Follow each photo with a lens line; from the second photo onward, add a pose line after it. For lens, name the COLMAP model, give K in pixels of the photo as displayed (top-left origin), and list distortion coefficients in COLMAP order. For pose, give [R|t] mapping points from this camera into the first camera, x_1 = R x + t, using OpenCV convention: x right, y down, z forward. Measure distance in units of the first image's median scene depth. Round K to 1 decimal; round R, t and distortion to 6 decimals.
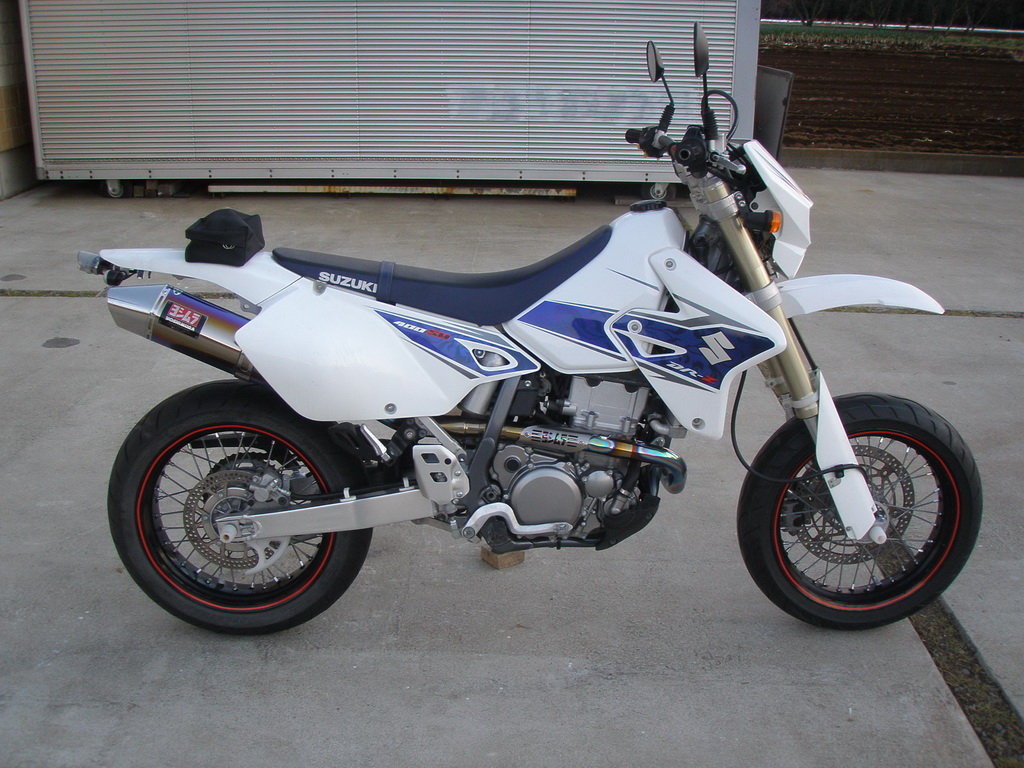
lens RADIAL K [[1147.1, 0, 508.5], [0, 1147.1, 404.9], [0, 0, 1]] dist [-0.212729, 0.212888]
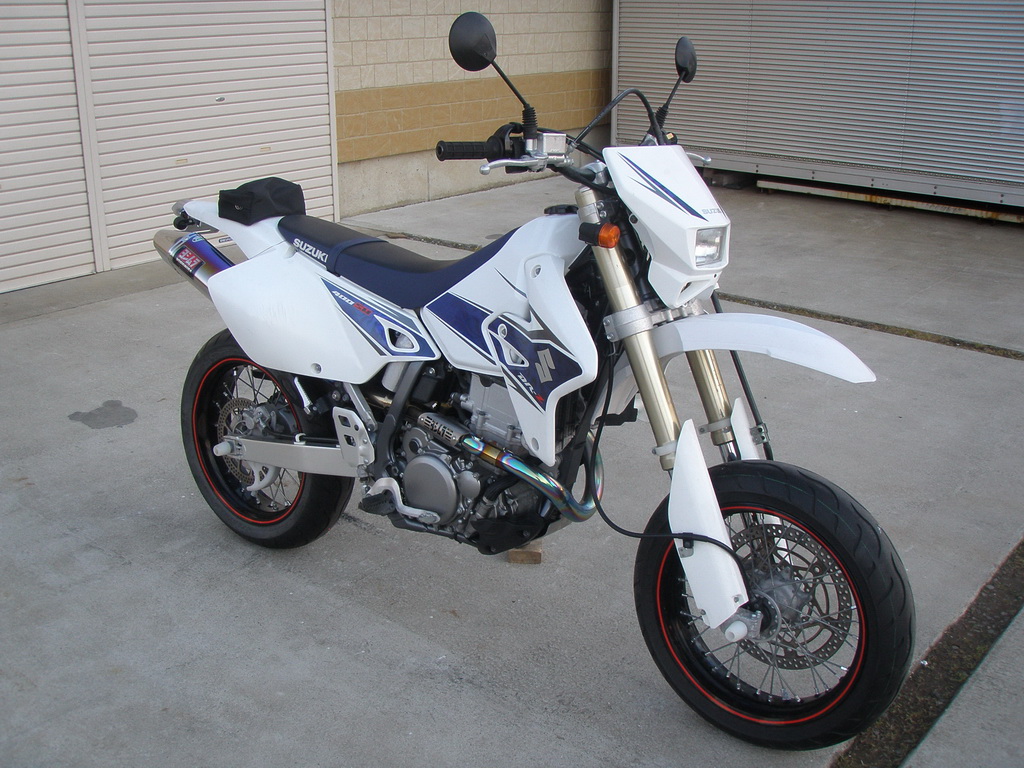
lens RADIAL K [[1147.1, 0, 508.5], [0, 1147.1, 404.9], [0, 0, 1]] dist [-0.212729, 0.212888]
pose [[0.778079, 0.202023, -0.594794, 0.684293], [-0.201789, 0.977073, 0.067895, -0.072297], [0.594873, 0.067195, 0.801006, 0.227869]]
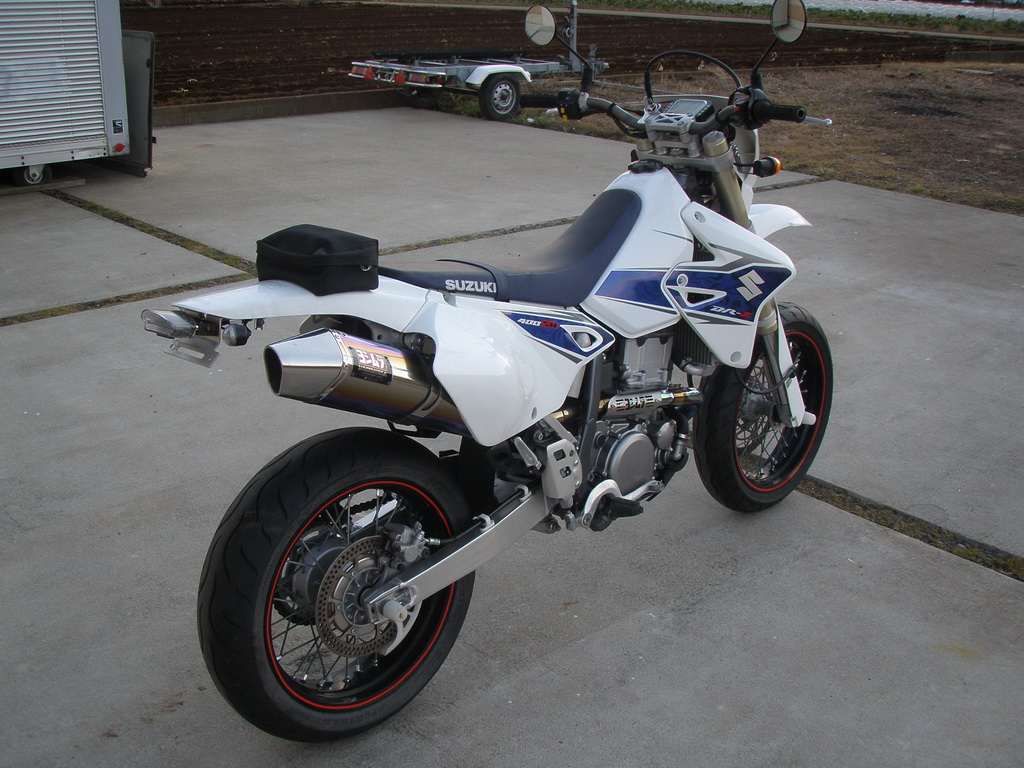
lens RADIAL K [[1147.1, 0, 508.5], [0, 1147.1, 404.9], [0, 0, 1]] dist [-0.212729, 0.212888]
pose [[0.724850, -0.244554, 0.644039, -0.694266], [0.217651, 0.968282, 0.122715, -0.118040], [-0.653621, 0.051226, 0.755086, 0.308595]]
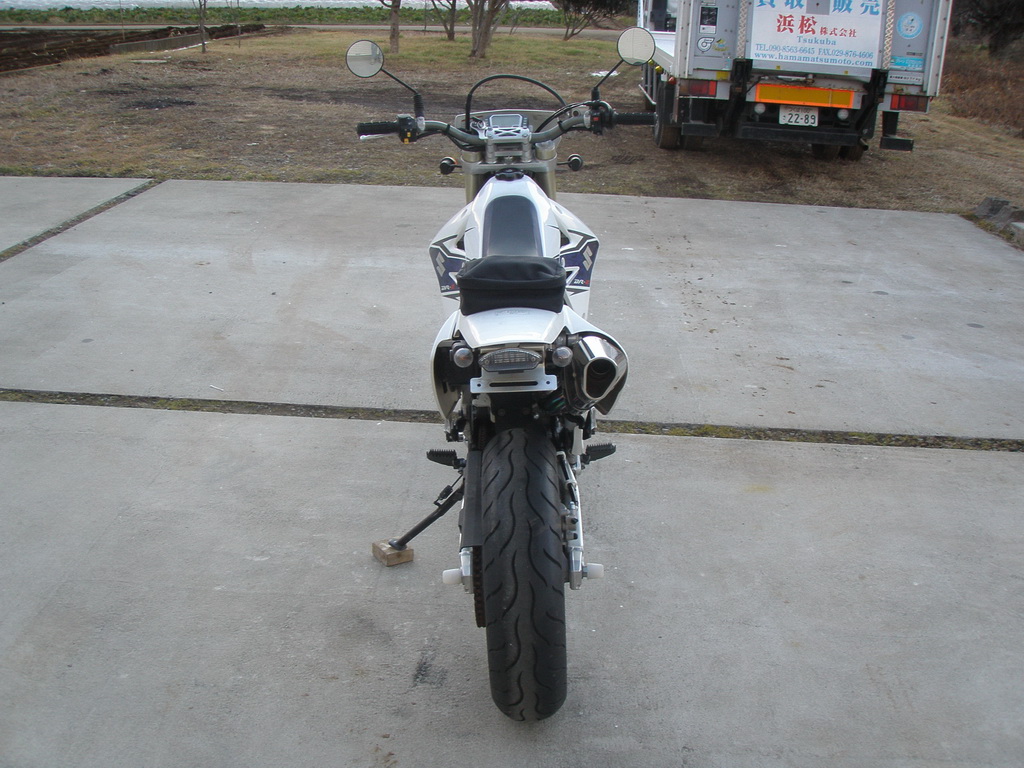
lens RADIAL K [[1147.1, 0, 508.5], [0, 1147.1, 404.9], [0, 0, 1]] dist [-0.212729, 0.212888]
pose [[0.030683, -0.359940, 0.932471, -1.122356], [0.306682, 0.891302, 0.333957, -0.365611], [-0.951317, 0.275725, 0.137735, 0.902565]]
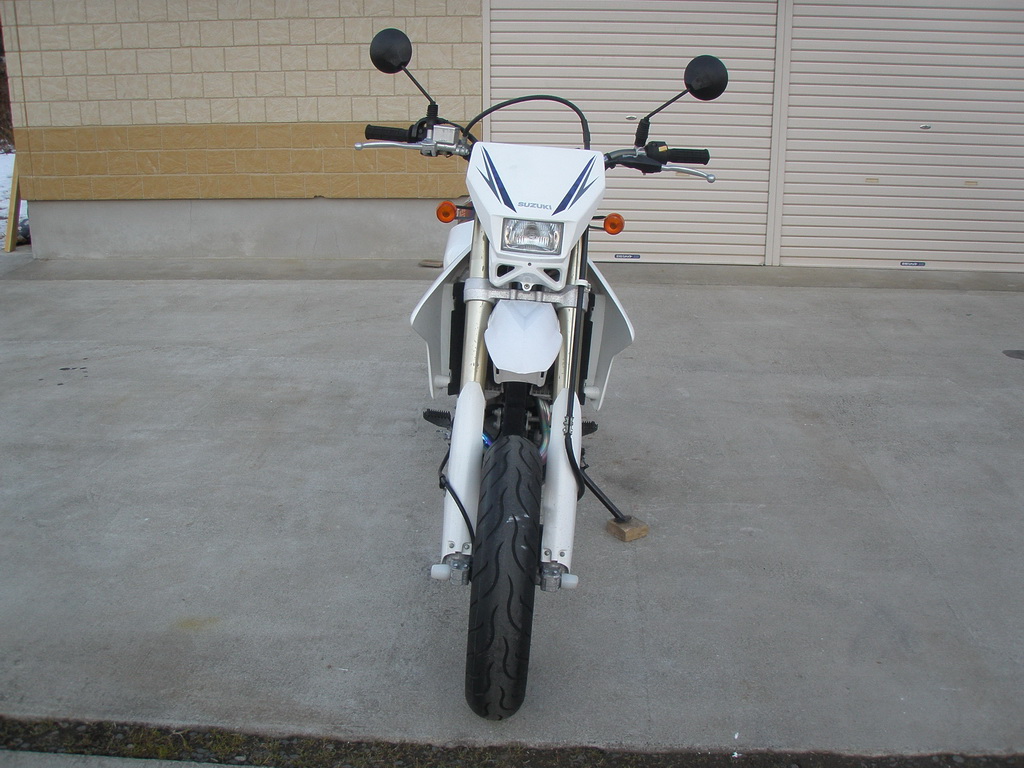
lens RADIAL K [[1143.7, 0, 496.0], [0, 1143.7, 398.7], [0, 0, 1]] dist [-0.213962, 0.219198]
pose [[-0.050051, 0.299778, -0.952695, 1.224048], [-0.336032, 0.893224, 0.298719, -0.319320], [0.940520, 0.335088, 0.056028, 0.973366]]
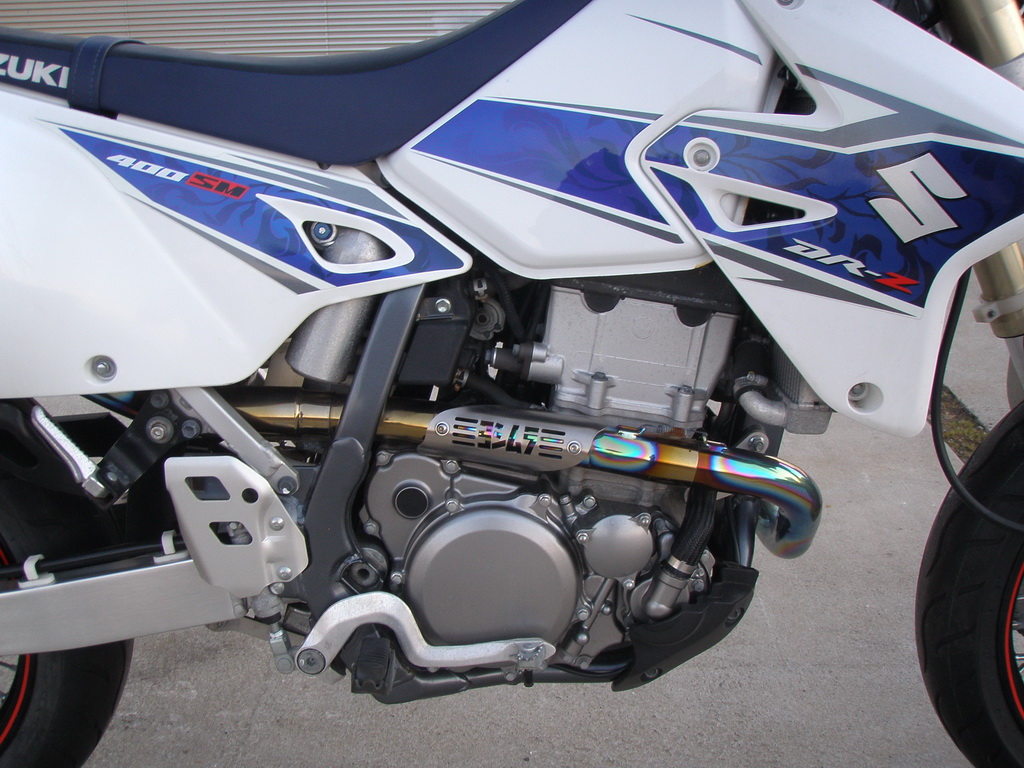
lens RADIAL K [[1147.1, 0, 508.5], [0, 1147.1, 404.9], [0, 0, 1]] dist [-0.212729, 0.212888]
pose [[0.999683, -0.011669, -0.022316, 0.049652], [0.011667, 0.999932, -0.000223, 0.017649], [0.022318, -0.000038, 0.999751, 0.590381]]
